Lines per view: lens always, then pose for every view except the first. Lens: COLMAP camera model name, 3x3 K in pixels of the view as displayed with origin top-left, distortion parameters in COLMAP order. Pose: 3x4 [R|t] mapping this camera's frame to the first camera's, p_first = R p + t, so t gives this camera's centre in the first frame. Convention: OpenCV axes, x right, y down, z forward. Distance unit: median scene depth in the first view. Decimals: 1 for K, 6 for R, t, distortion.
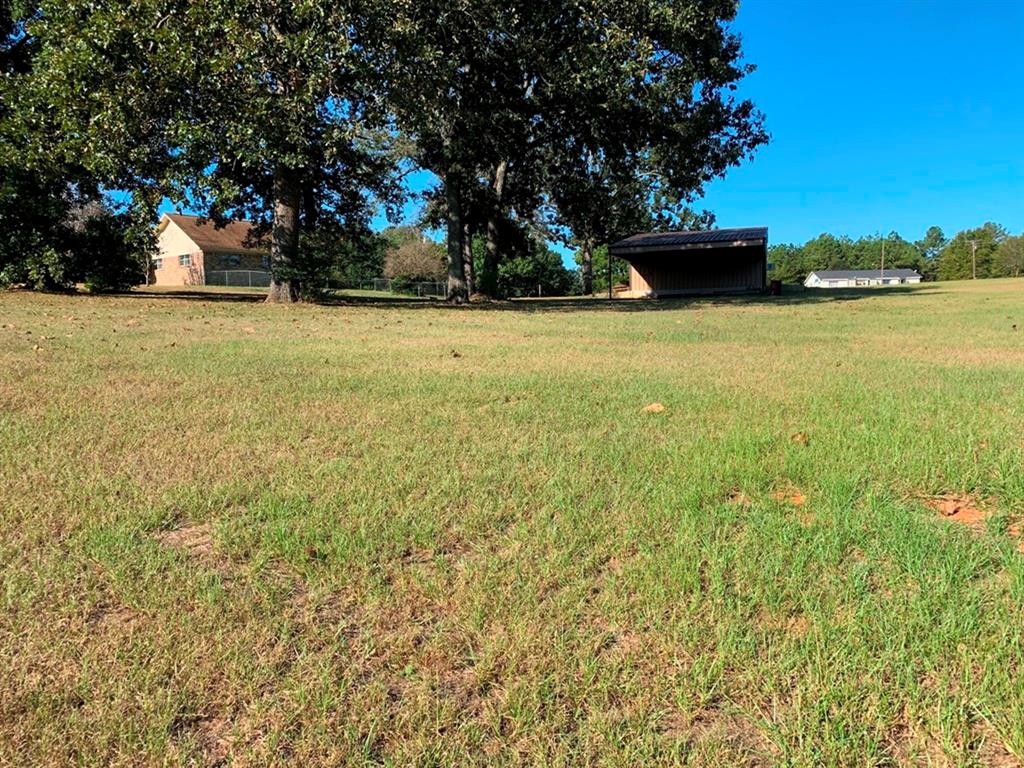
lens RADIAL K [[784.5, 0, 517.8], [0, 784.5, 387.5], [0, 0, 1]] dist [0.041643, -0.035021]
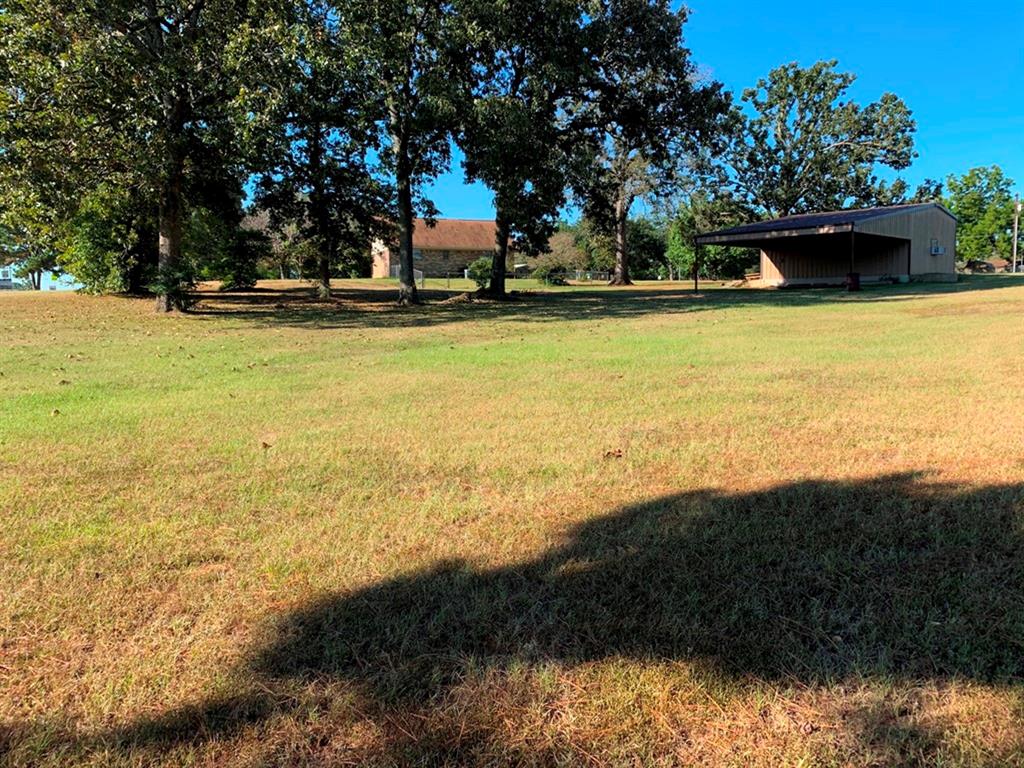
lens RADIAL K [[784.5, 0, 510.6], [0, 784.5, 374.1], [0, 0, 1]] dist [0.041643, -0.035021]
pose [[0.879005, 0.053360, -0.473818, 0.944842], [-0.044458, 0.998561, 0.029979, -0.079293], [0.474736, -0.005286, 0.880112, 0.141624]]
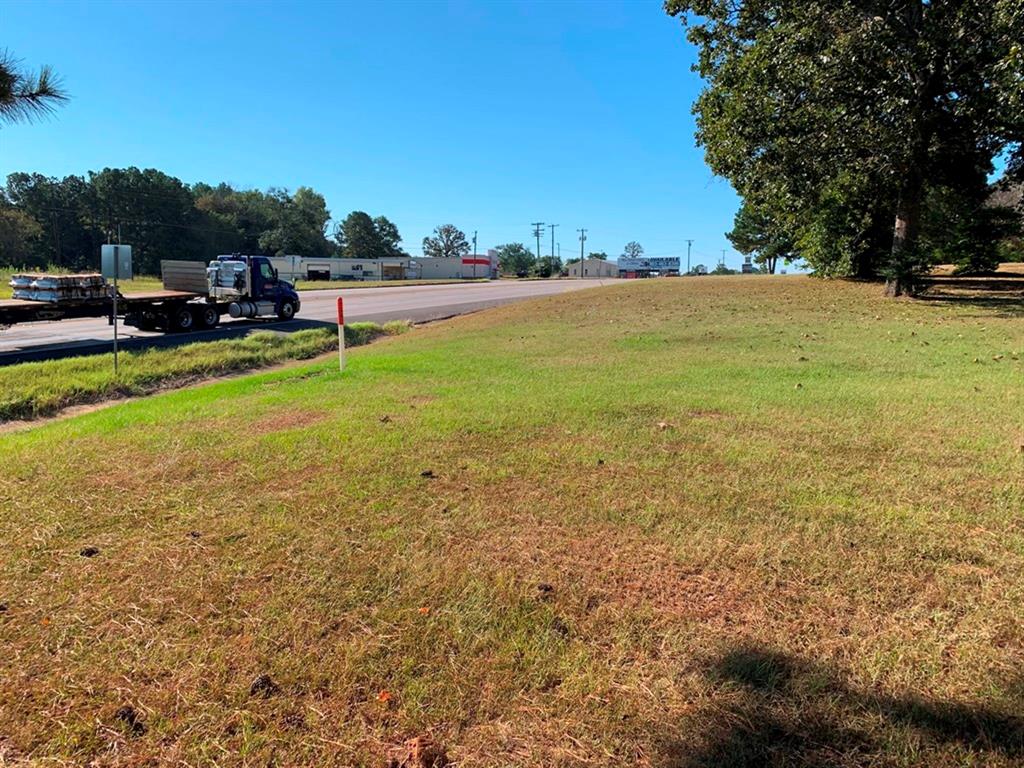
lens RADIAL K [[784.5, 0, 506.4], [0, 784.5, 372.7], [0, 0, 1]] dist [0.041643, -0.035021]
pose [[0.220202, 0.127159, -0.967131, 0.934341], [-0.092500, 0.989721, 0.109068, -0.076506], [0.971059, 0.065442, 0.229701, 0.121894]]
